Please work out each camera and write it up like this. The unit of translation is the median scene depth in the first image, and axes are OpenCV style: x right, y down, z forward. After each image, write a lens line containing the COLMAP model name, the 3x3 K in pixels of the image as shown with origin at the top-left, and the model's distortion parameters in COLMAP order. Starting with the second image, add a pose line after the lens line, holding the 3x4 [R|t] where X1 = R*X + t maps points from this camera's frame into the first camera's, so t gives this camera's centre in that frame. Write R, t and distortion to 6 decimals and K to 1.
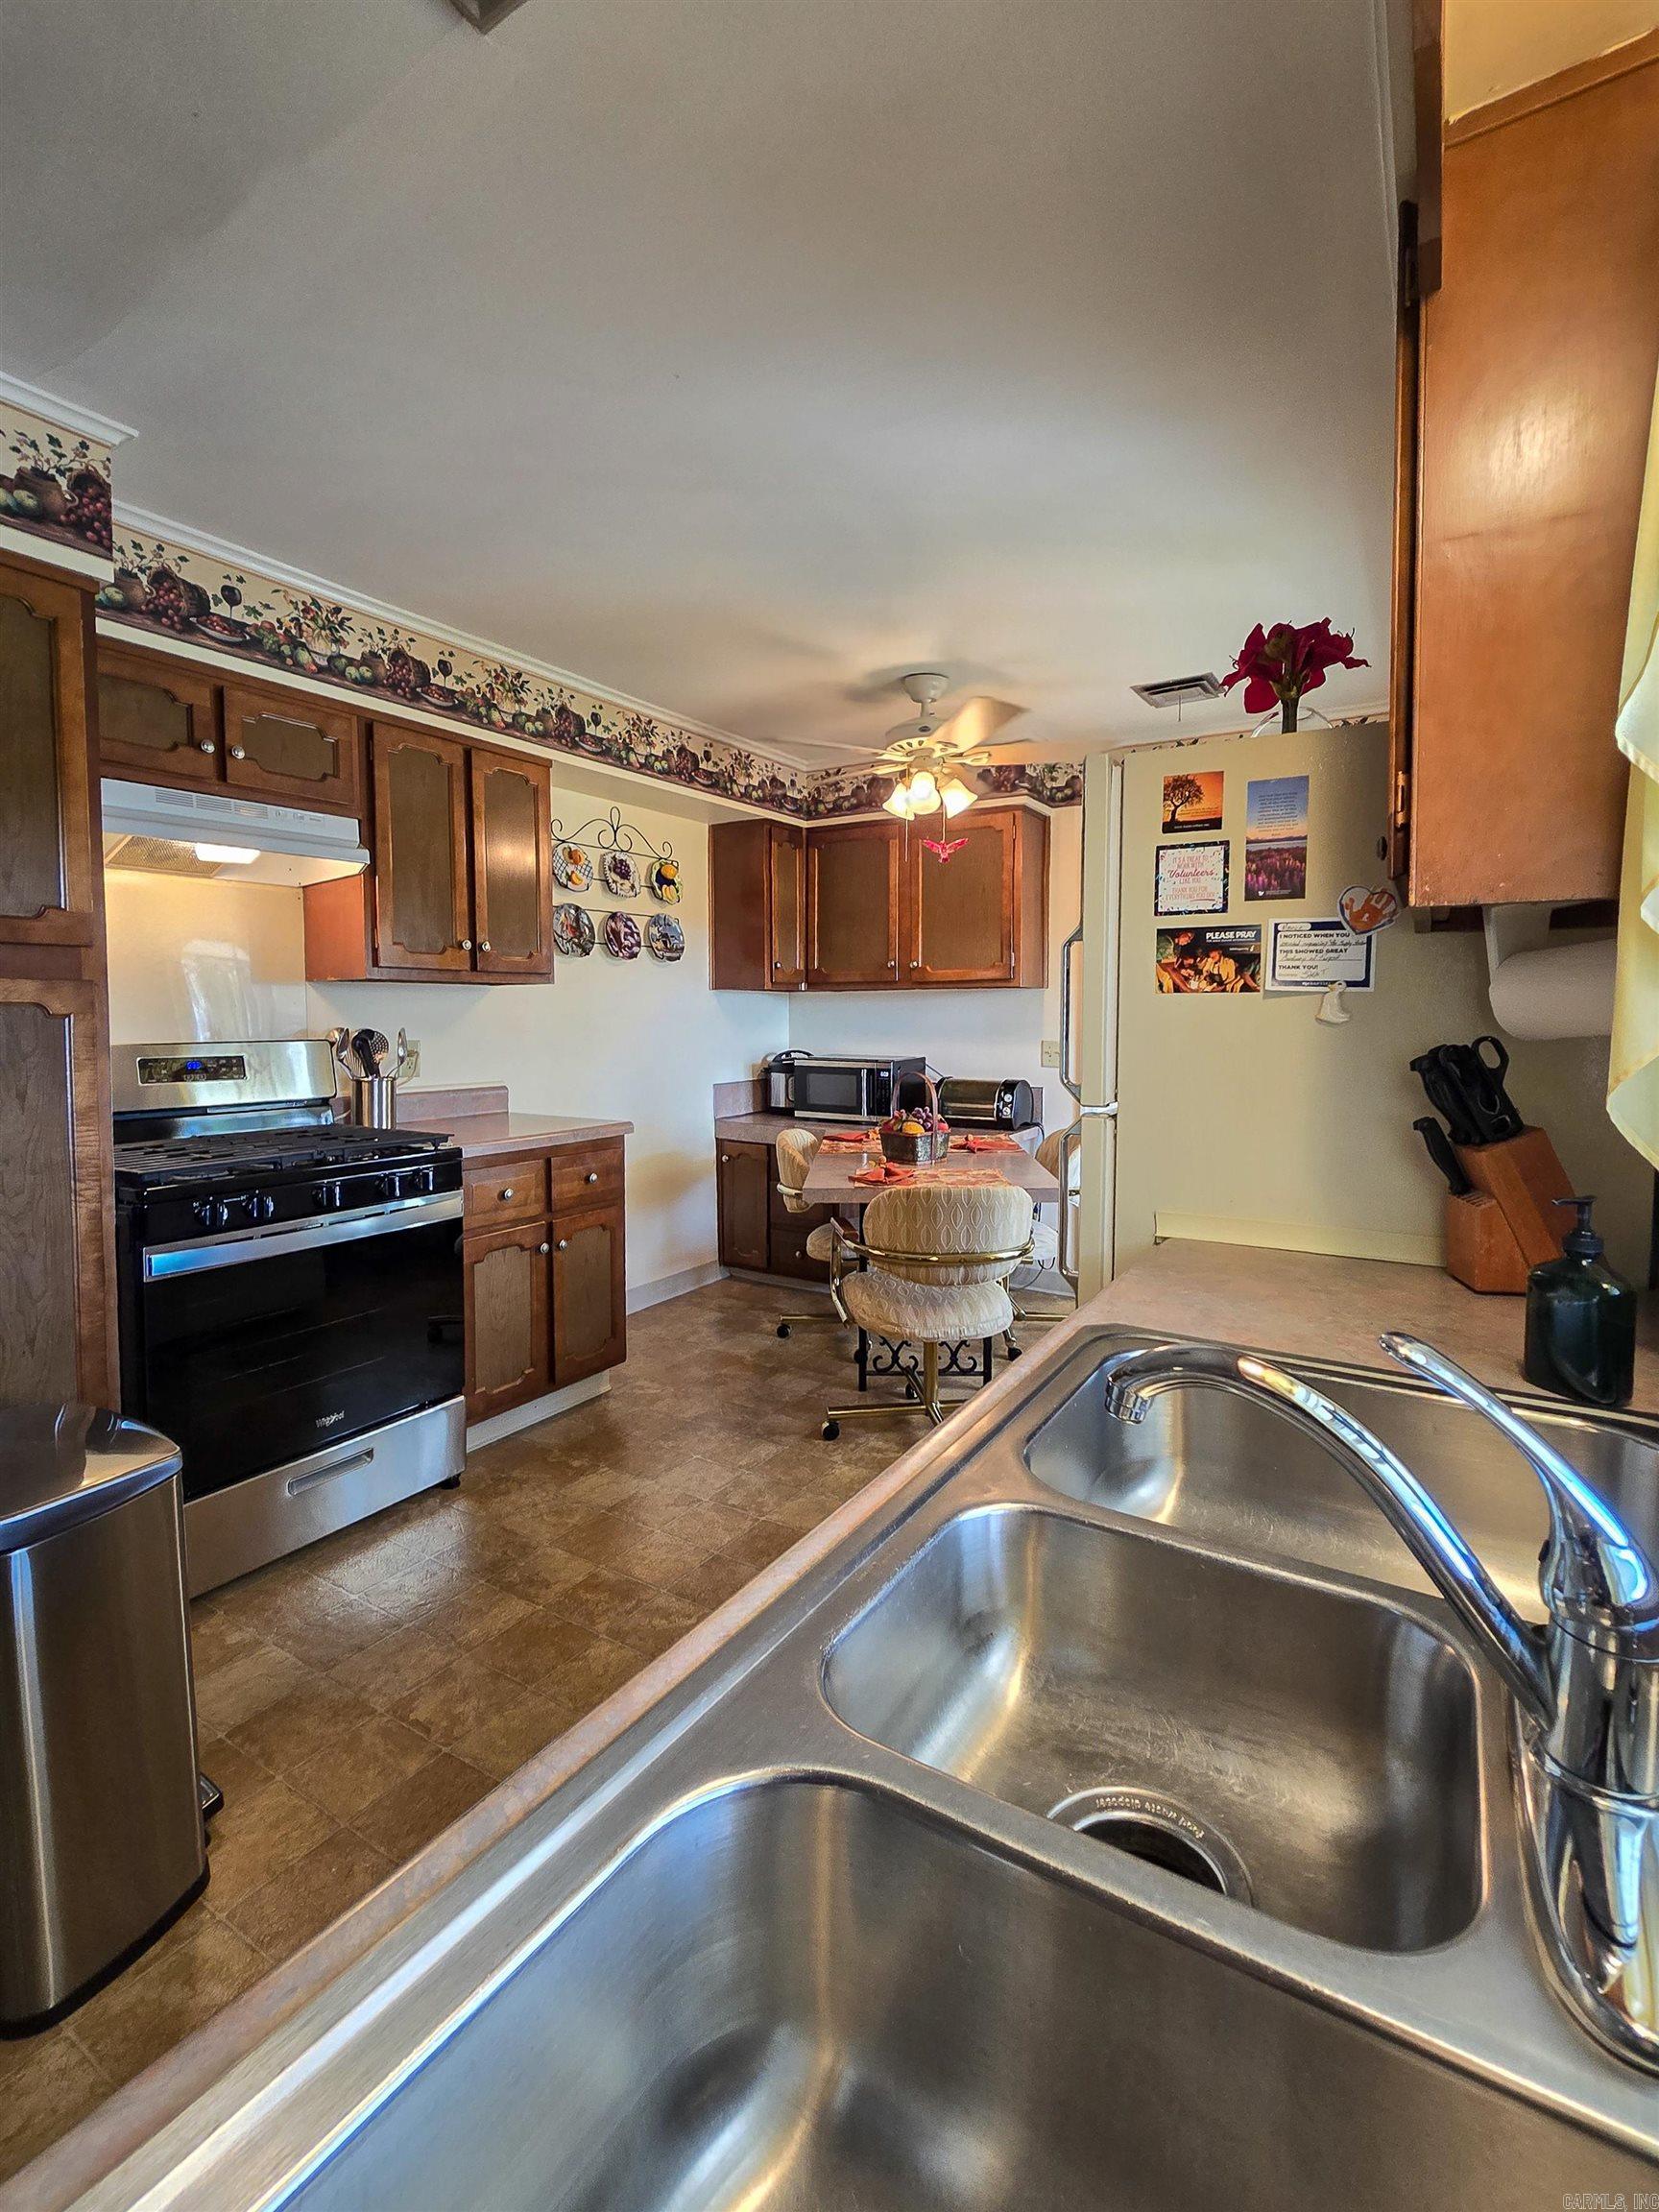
lens RADIAL K [[936.2, 0, 829.5], [0, 936.2, 1106.0], [0, 0, 1]] dist [-0.000018, -0.000079]
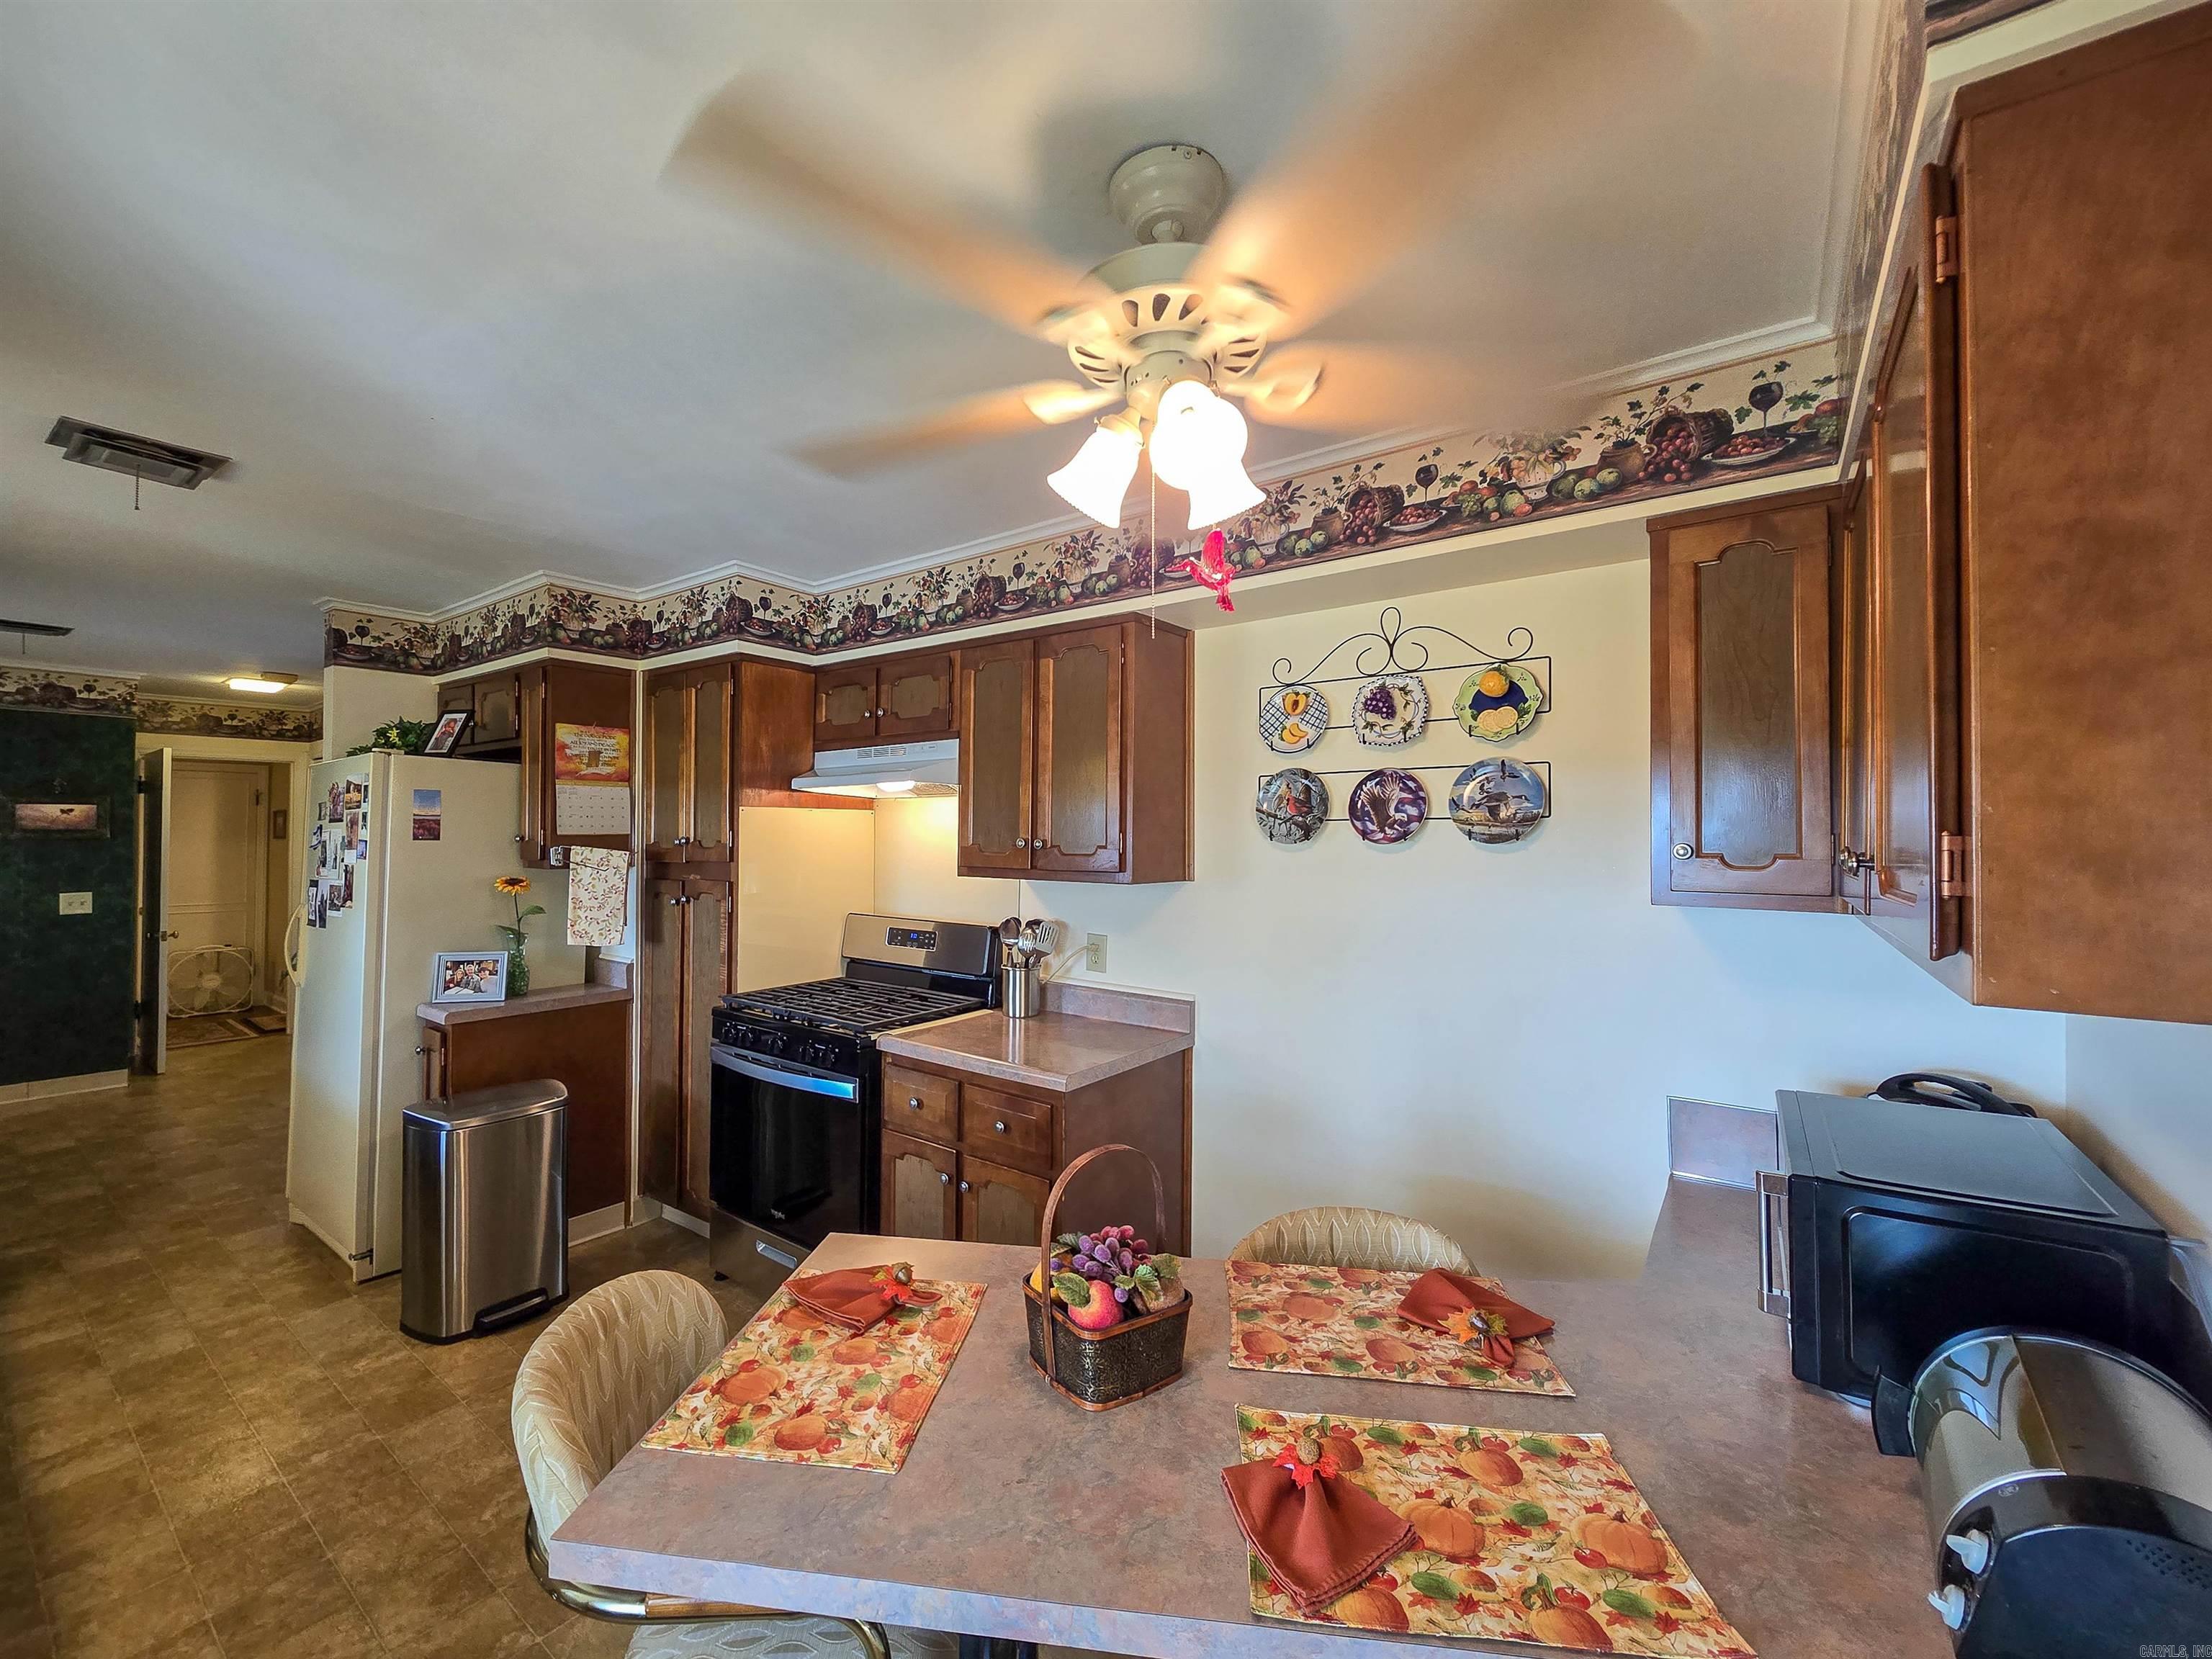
lens RADIAL K [[936.2, 0, 1106.0], [0, 936.2, 829.5], [0, 0, 1]] dist [-0.000018, -0.000079]
pose [[-0.056849, -0.016009, -0.998254, 0.422653], [-0.109209, 0.993971, -0.009721, -0.141619], [0.992392, 0.108466, -0.058255, 0.864305]]
